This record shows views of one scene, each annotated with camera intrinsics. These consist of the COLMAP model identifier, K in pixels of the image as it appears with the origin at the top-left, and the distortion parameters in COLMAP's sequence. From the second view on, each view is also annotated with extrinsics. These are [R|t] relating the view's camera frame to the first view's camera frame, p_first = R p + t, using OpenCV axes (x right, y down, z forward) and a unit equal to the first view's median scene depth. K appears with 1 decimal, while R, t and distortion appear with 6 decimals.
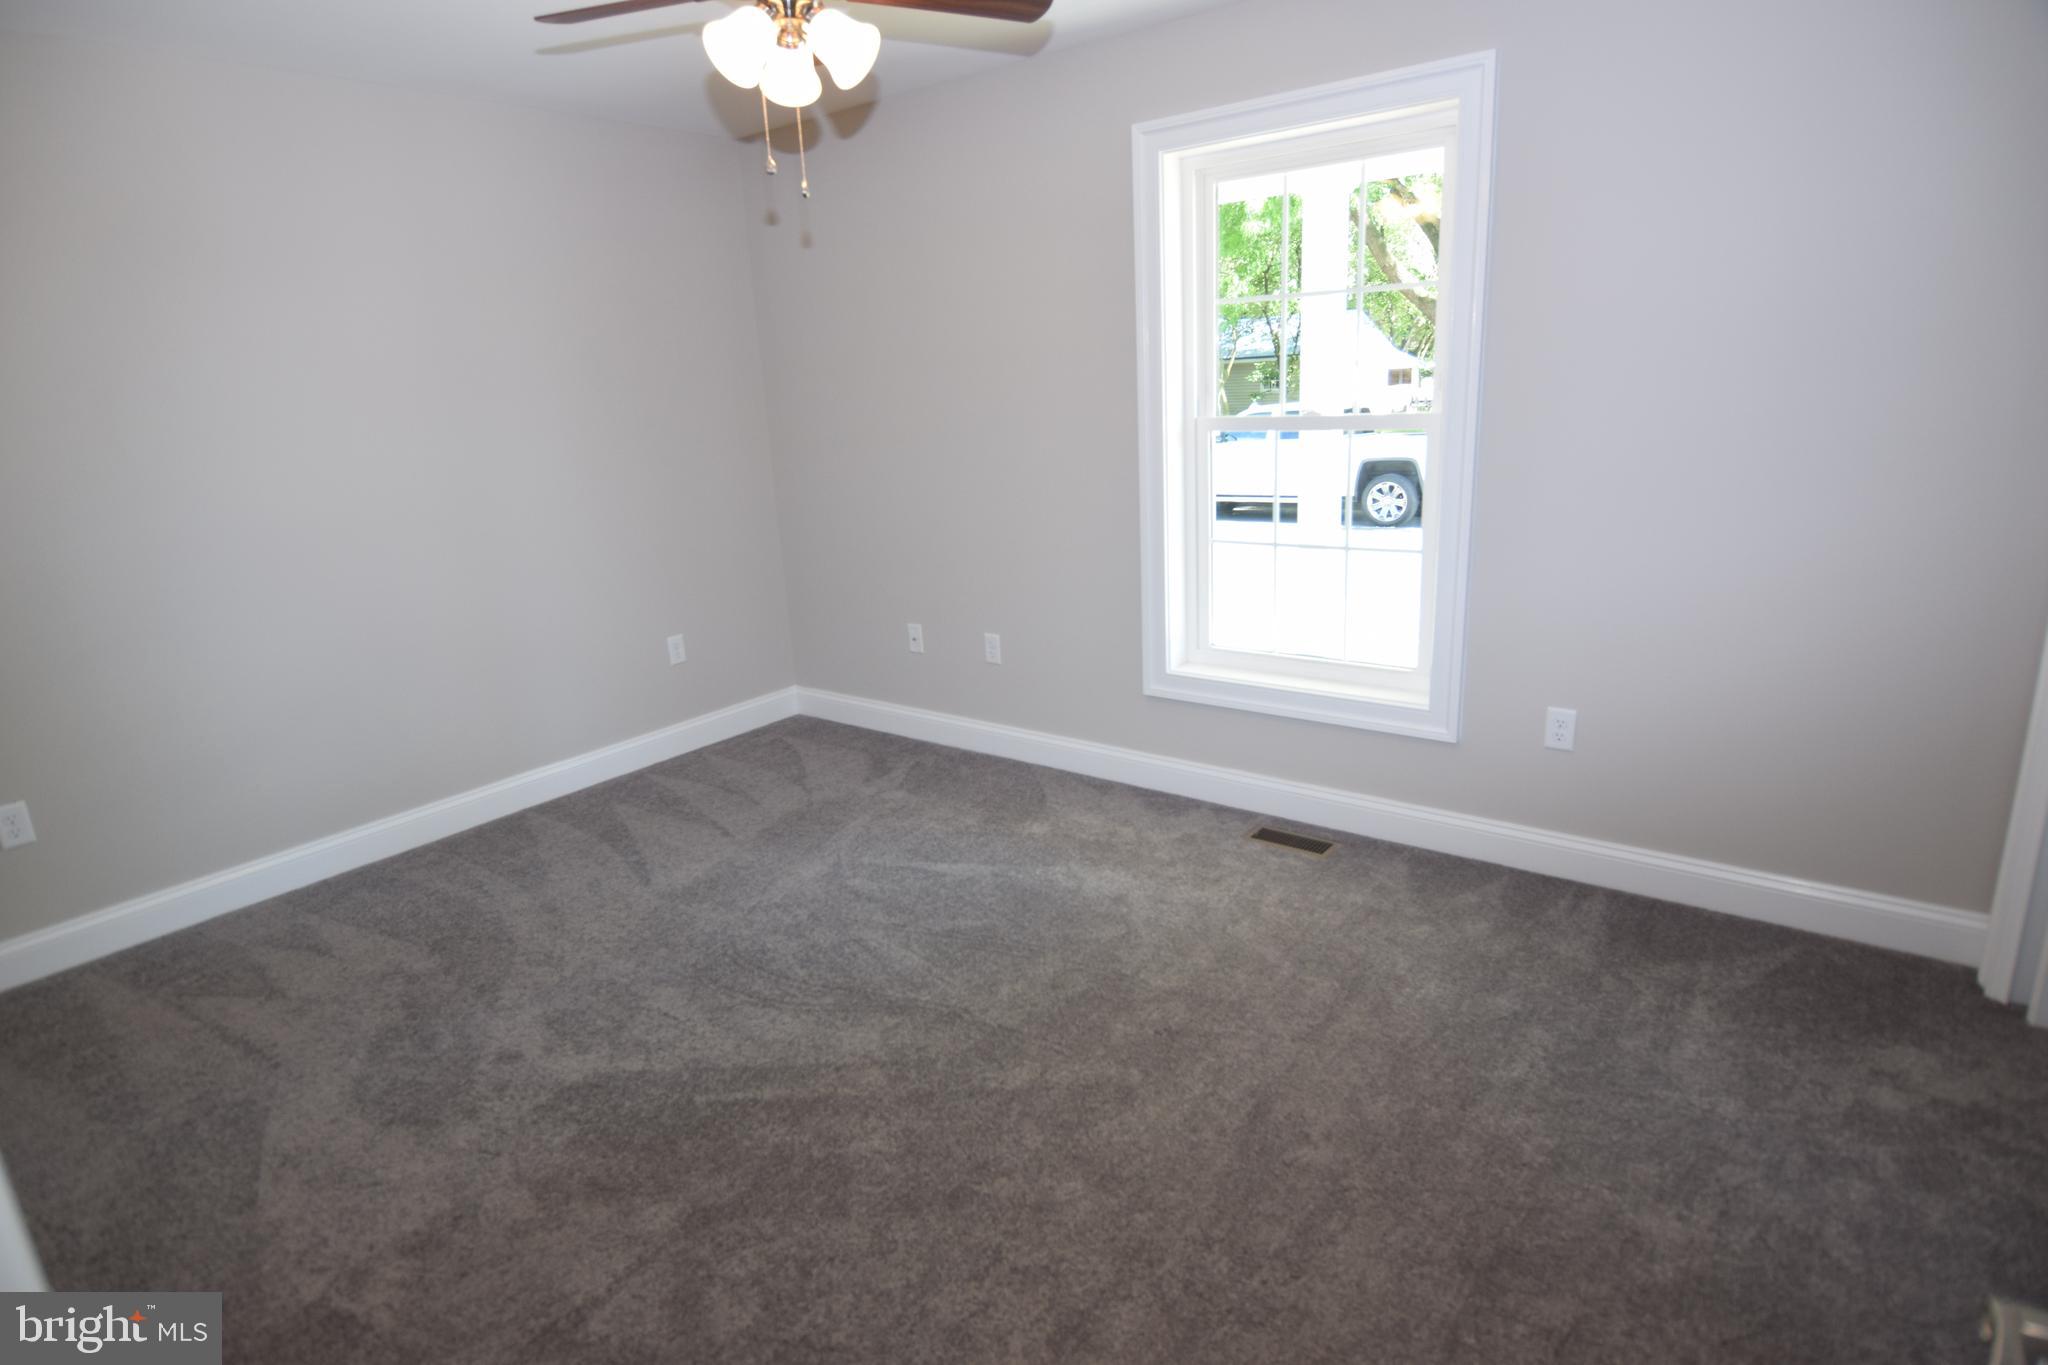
lens RADIAL K [[1102.2, 0, 1026.8], [0, 1102.2, 680.8], [0, 0, 1]] dist [-0.017582, -0.000078]
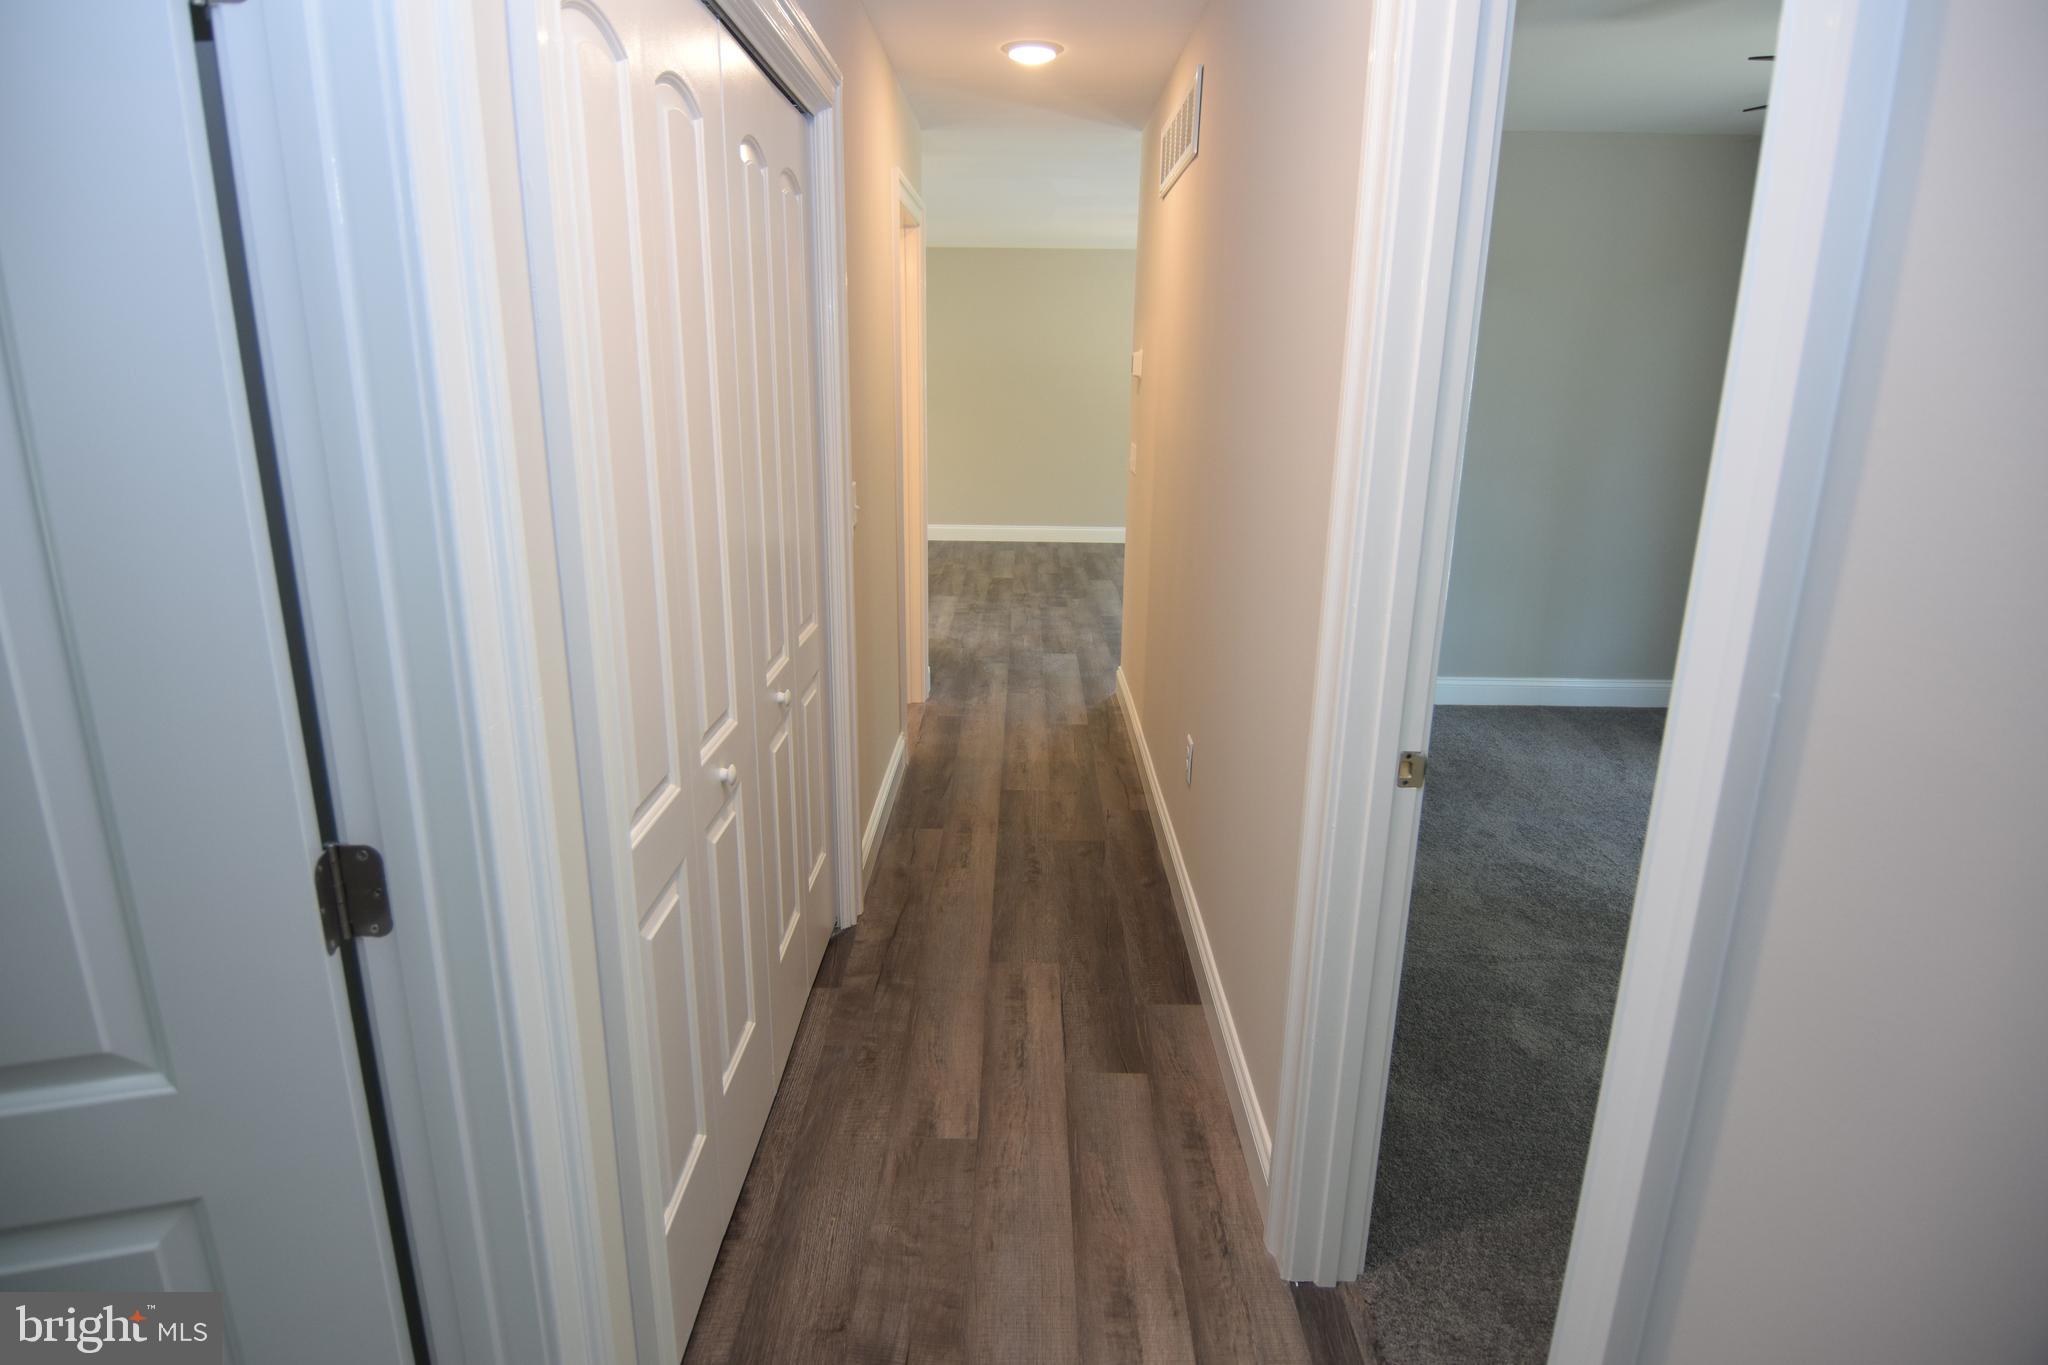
lens RADIAL K [[1102.2, 0, 1022.3], [0, 1102.2, 682.6], [0, 0, 1]] dist [-0.017582, -0.000078]
pose [[0.606474, 0.267405, -0.748788, 0.177911], [-0.245310, 0.958736, 0.143694, 0.093925], [0.756315, 0.096539, 0.647046, -0.400201]]
